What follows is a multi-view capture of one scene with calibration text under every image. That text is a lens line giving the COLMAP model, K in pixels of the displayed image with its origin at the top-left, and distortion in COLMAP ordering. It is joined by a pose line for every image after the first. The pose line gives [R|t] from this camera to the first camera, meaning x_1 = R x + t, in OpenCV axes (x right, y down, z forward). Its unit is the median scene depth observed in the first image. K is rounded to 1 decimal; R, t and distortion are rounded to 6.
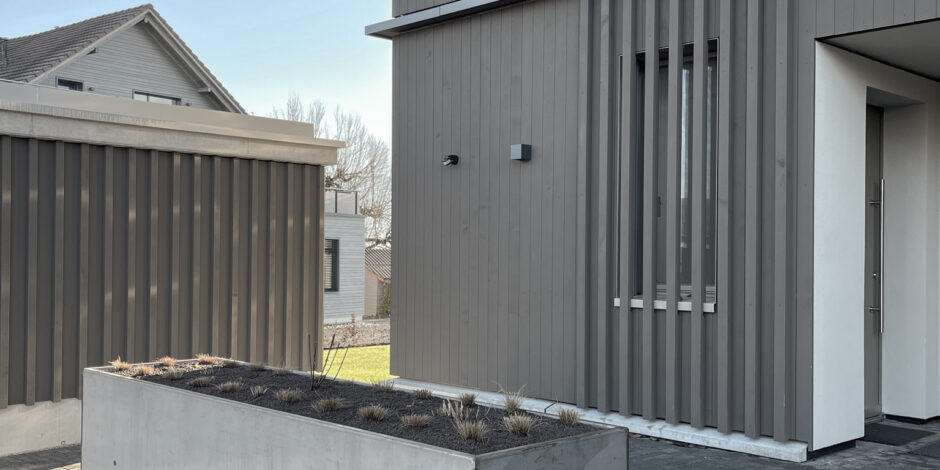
lens RADIAL K [[938.8, 0, 472.8], [0, 938.8, 252.2], [0, 0, 1]] dist [0.049523, -0.002515]
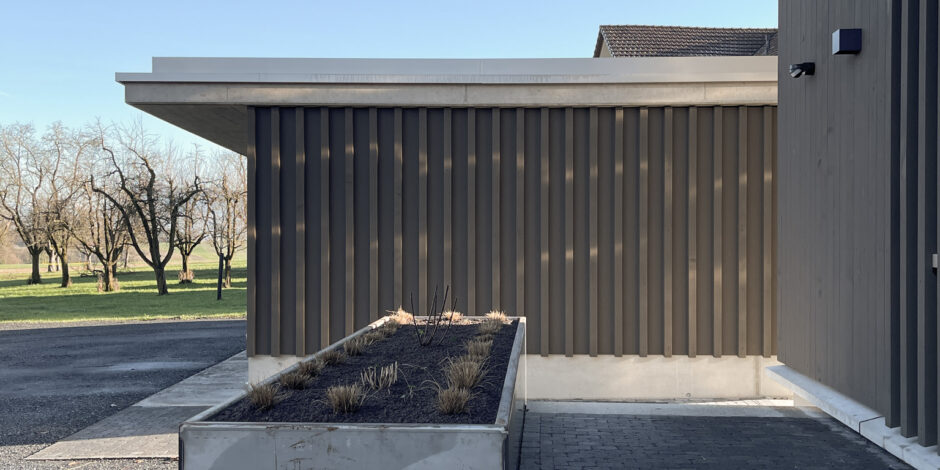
lens RADIAL K [[938.8, 0, 472.8], [0, 938.8, 252.2], [0, 0, 1]] dist [0.049523, -0.002515]
pose [[0.662212, 0.003973, -0.749306, 0.302030], [0.006658, 0.999915, 0.011186, 0.028424], [0.749287, -0.012396, 0.662130, 0.269606]]
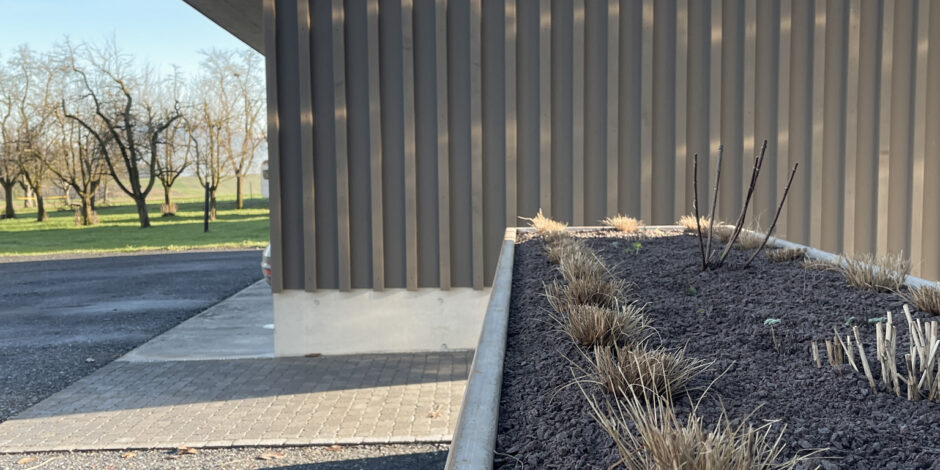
lens RADIAL K [[938.8, 0, 472.8], [0, 938.8, 252.2], [0, 0, 1]] dist [0.049523, -0.002515]
pose [[0.675942, 0.048931, -0.735329, 0.042345], [0.017873, 0.996411, 0.082734, 0.059312], [0.736738, -0.069066, 0.672642, 0.374239]]
